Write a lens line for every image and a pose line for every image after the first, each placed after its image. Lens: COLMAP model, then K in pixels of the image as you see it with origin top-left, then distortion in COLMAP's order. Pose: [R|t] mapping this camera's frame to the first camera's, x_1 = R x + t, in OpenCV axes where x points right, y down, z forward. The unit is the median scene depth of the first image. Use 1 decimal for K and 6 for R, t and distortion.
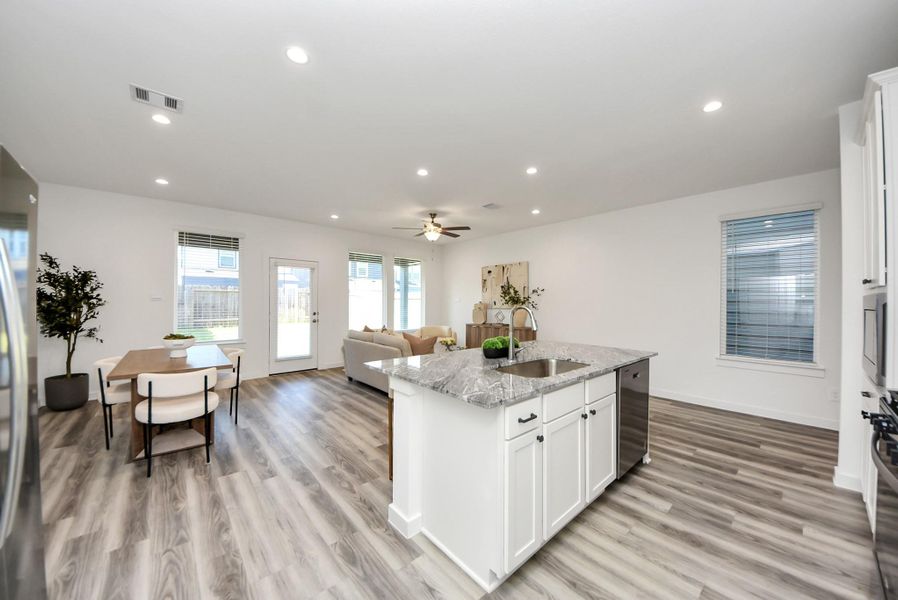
lens RADIAL K [[320.6, 0, 458.4], [0, 320.6, 304.4], [0, 0, 1]] dist [0.005384, -0.006909]
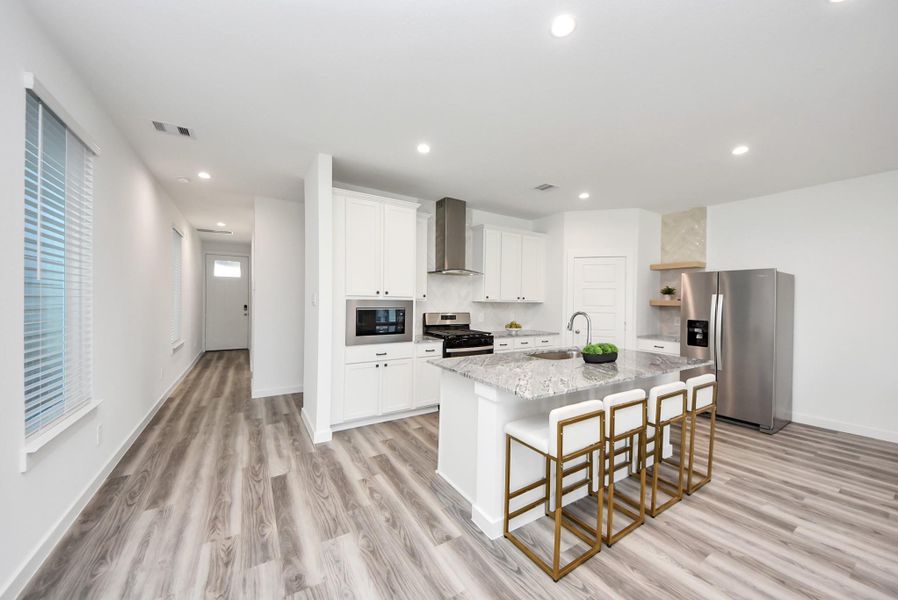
lens RADIAL K [[320.6, 0, 450.7], [0, 320.6, 310.8], [0, 0, 1]] dist [0.005384, -0.006909]
pose [[-0.981420, -0.027472, 0.189897, 0.259225], [-0.020367, 0.999021, 0.039266, -0.021060], [-0.190790, 0.034669, -0.981018, 1.298498]]
